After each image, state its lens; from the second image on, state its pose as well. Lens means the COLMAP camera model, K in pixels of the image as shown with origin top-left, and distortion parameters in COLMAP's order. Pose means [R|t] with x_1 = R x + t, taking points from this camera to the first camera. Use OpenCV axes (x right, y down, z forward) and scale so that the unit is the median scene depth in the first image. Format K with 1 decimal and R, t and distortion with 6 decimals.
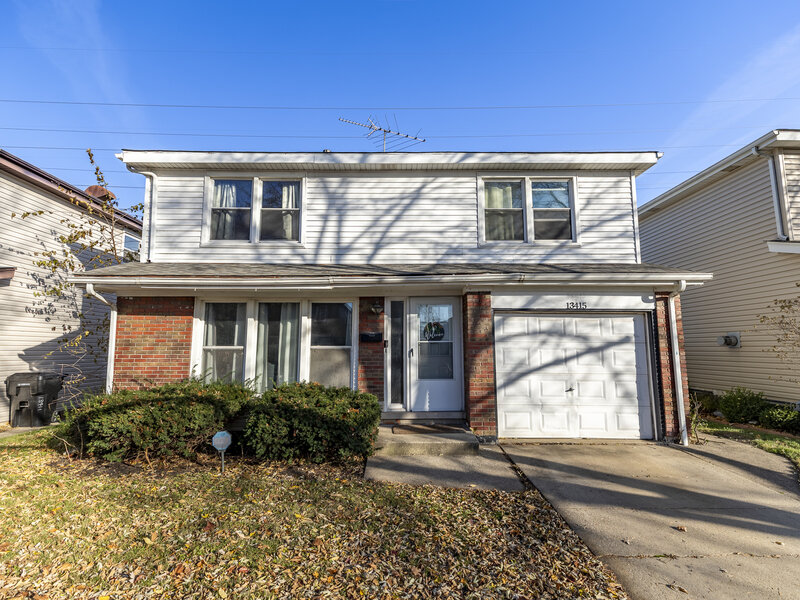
lens RADIAL K [[401.4, 0, 400.0], [0, 401.4, 300.0], [0, 0, 1]] dist [0.004237, -0.000223]
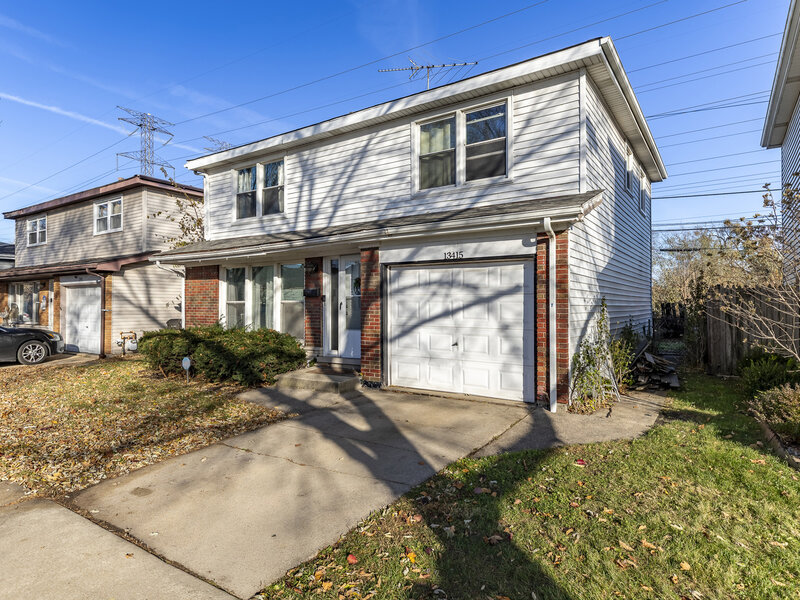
lens RADIAL K [[458.0, 0, 370.9], [0, 458.0, 301.3], [0, 0, 1]] dist [0.014580, 0.000173]
pose [[0.825694, -0.008002, -0.564062, 0.739464], [0.076448, 0.992262, 0.097831, 0.001289], [0.558915, -0.123900, 0.819917, -0.002126]]
